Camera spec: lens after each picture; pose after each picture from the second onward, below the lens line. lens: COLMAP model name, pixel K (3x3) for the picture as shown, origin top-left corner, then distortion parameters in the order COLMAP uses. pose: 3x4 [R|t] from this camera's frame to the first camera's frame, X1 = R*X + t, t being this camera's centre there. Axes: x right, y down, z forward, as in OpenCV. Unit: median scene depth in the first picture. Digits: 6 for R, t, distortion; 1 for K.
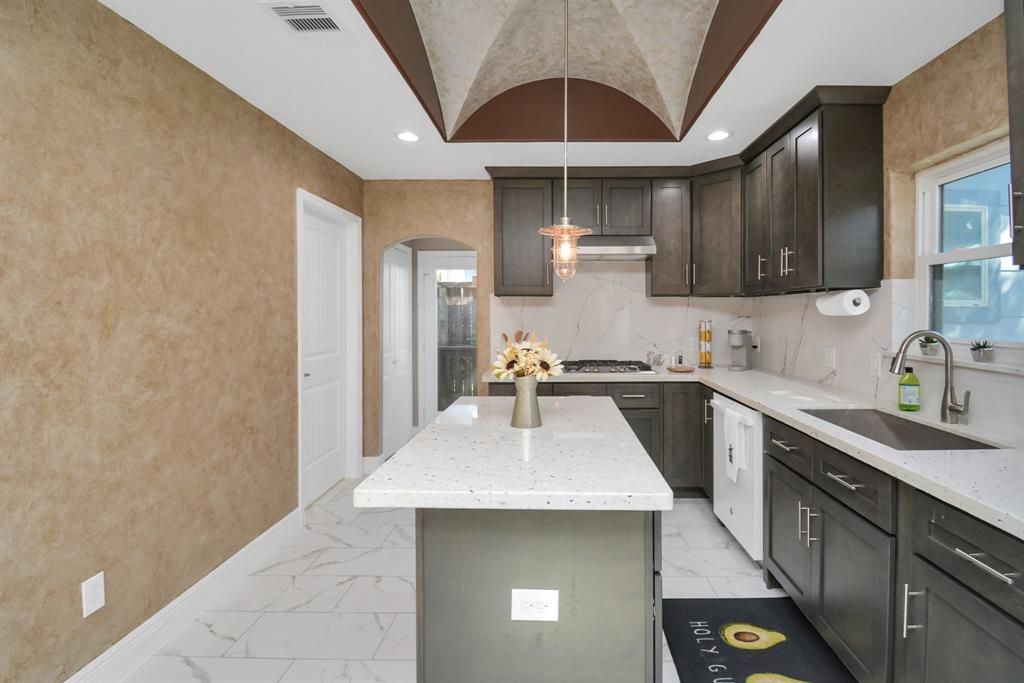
lens RADIAL K [[482.2, 0, 562.9], [0, 482.2, 314.7], [0, 0, 1]] dist [0.000473, -0.010876]
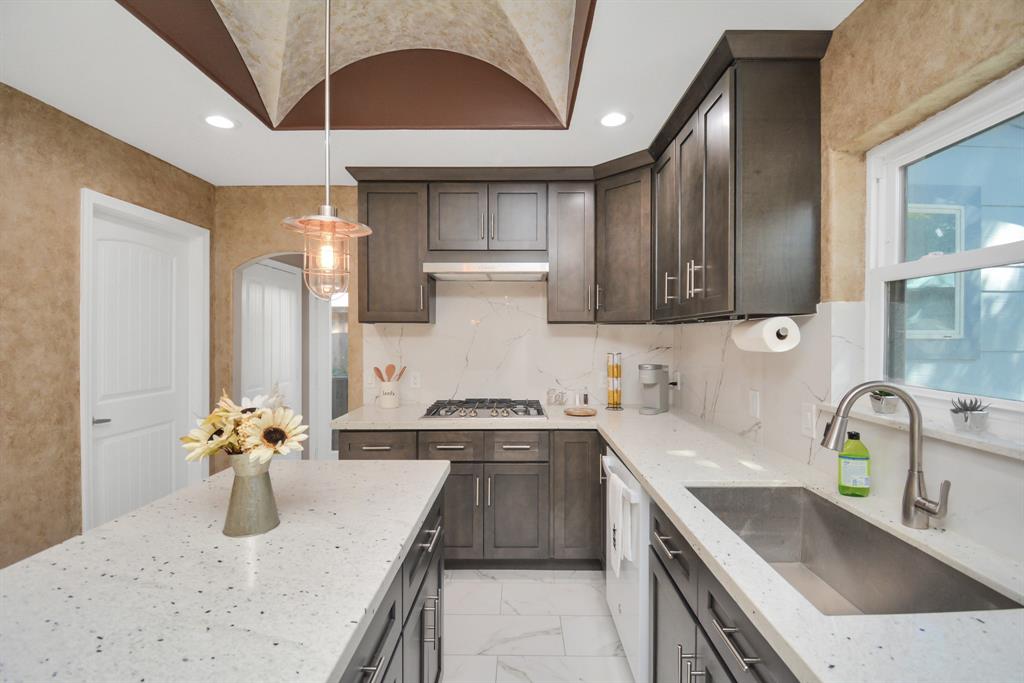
lens RADIAL K [[461.5, 0, 522.3], [0, 461.5, 340.6], [0, 0, 1]] dist [0.006727, -0.014775]
pose [[0.999908, 0.003066, -0.013245, 0.211512], [-0.002994, 0.999981, 0.005442, -0.018021], [0.013262, -0.005401, 0.999897, 0.280066]]
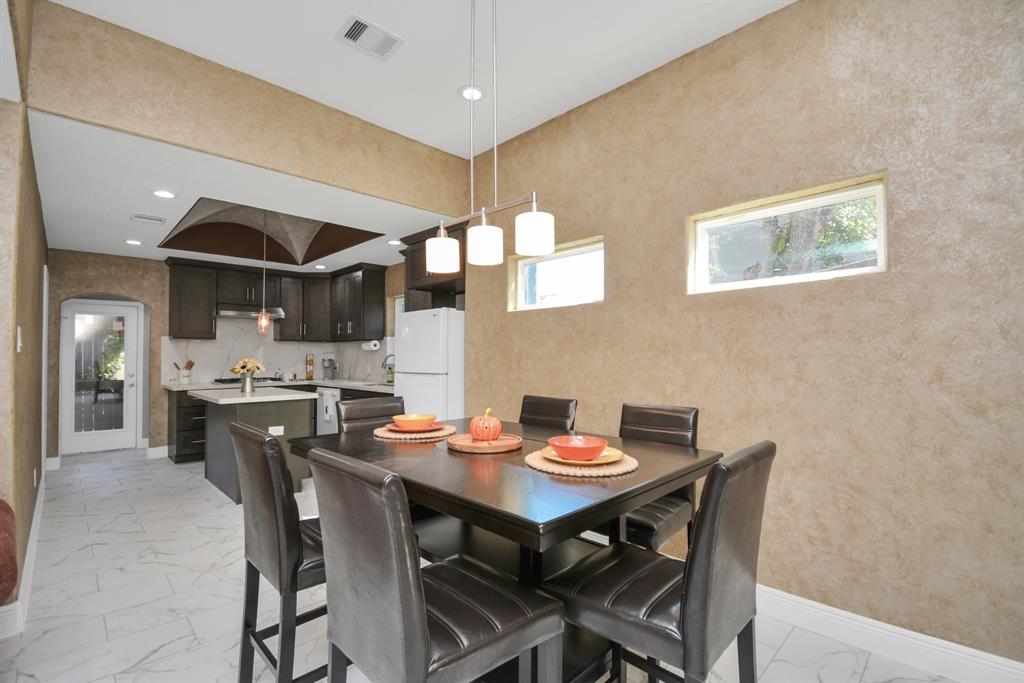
lens RADIAL K [[461.5, 0, 511.6], [0, 461.5, 349.9], [0, 0, 1]] dist [0.006727, -0.014775]
pose [[0.727688, 0.011256, 0.685815, -0.524781], [0.002291, 0.999820, -0.018840, 0.043803], [-0.685904, 0.015281, 0.727532, -1.215826]]
